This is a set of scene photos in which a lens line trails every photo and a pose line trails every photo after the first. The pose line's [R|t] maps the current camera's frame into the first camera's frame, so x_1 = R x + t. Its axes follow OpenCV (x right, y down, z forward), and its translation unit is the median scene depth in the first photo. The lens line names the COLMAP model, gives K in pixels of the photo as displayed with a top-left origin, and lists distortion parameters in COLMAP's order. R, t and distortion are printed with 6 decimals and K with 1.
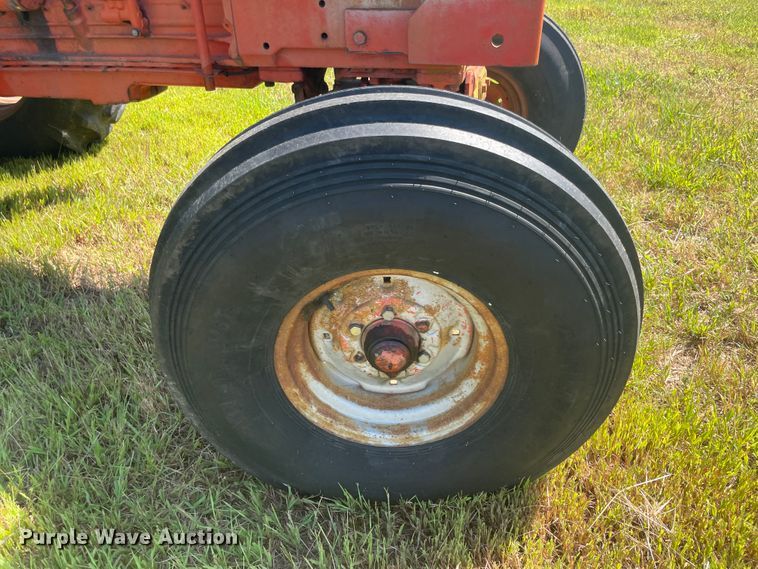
lens RADIAL K [[585.1, 0, 379.0], [0, 585.1, 284.5], [0, 0, 1]] dist [0.082477, -0.113291]
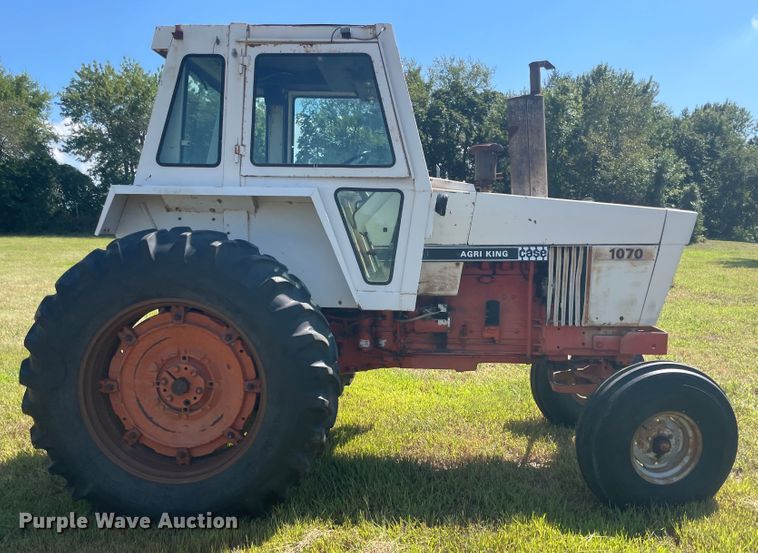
lens RADIAL K [[681.8, 0, 381.7], [0, 681.8, 286.9], [0, 0, 1]] dist [0.085791, -0.118562]
pose [[0.980871, 0.015260, 0.194058, -1.950127], [0.071102, 0.899951, -0.430154, 0.750526], [-0.181207, 0.435724, 0.881651, -2.056062]]
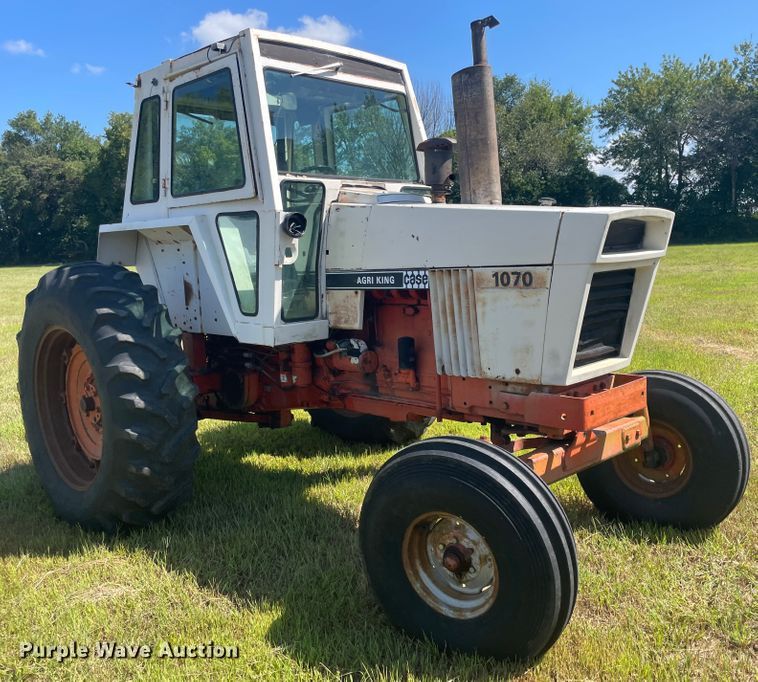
lens RADIAL K [[718.8, 0, 421.5], [0, 718.8, 312.5], [0, 0, 1]] dist [0.051098, -0.010204]
pose [[0.871567, 0.033548, -0.489128, 1.063583], [-0.231432, 0.907661, -0.350129, 0.225579], [0.432216, 0.418361, 0.798851, -1.350868]]
